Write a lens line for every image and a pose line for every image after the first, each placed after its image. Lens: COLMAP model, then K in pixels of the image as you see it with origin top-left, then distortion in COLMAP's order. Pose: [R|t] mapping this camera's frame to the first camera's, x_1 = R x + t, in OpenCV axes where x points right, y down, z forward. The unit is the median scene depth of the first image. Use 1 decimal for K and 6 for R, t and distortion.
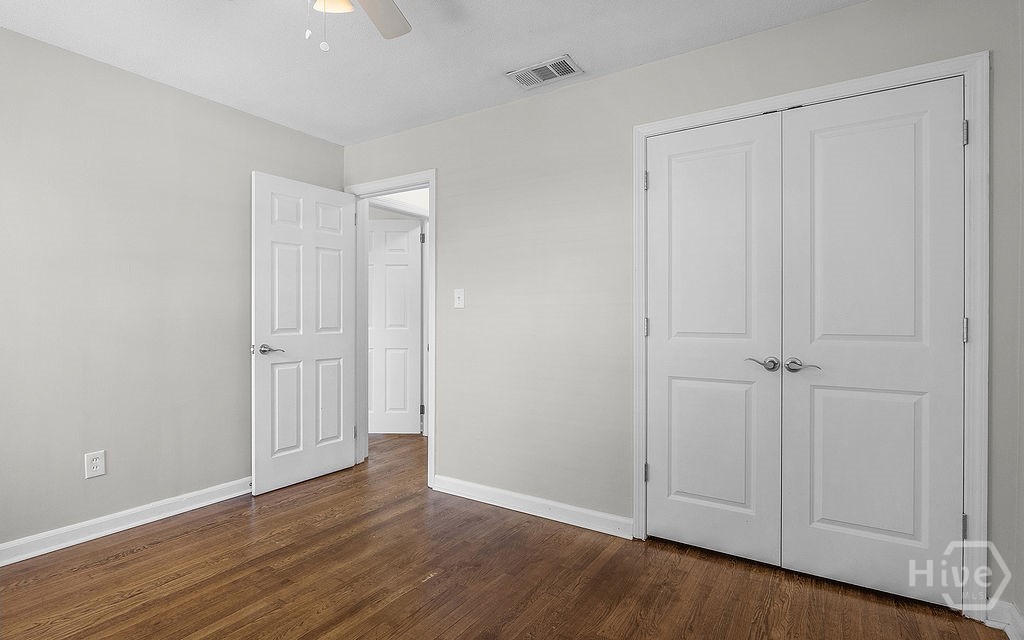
lens RADIAL K [[502.0, 0, 508.9], [0, 502.0, 319.5], [0, 0, 1]] dist [-0.009425, 0.001080]
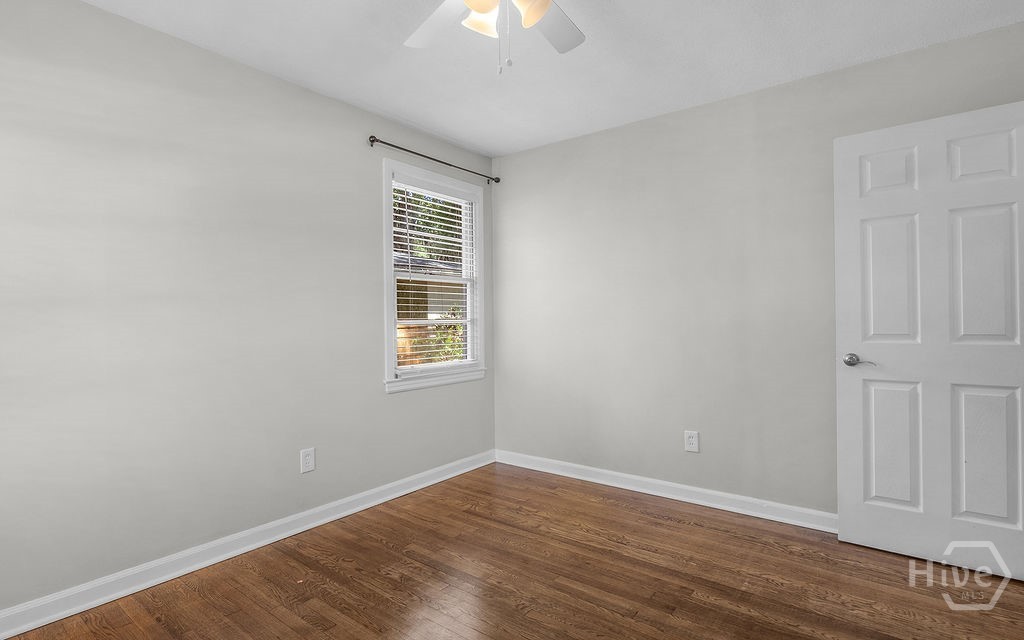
lens RADIAL K [[502.0, 0, 508.0], [0, 502.0, 319.3], [0, 0, 1]] dist [-0.009425, 0.001080]
pose [[-0.079866, -0.001079, -0.996805, 0.381905], [-0.001441, 0.999998, -0.000967, -0.002025], [0.996805, 0.001359, -0.079868, 0.605019]]
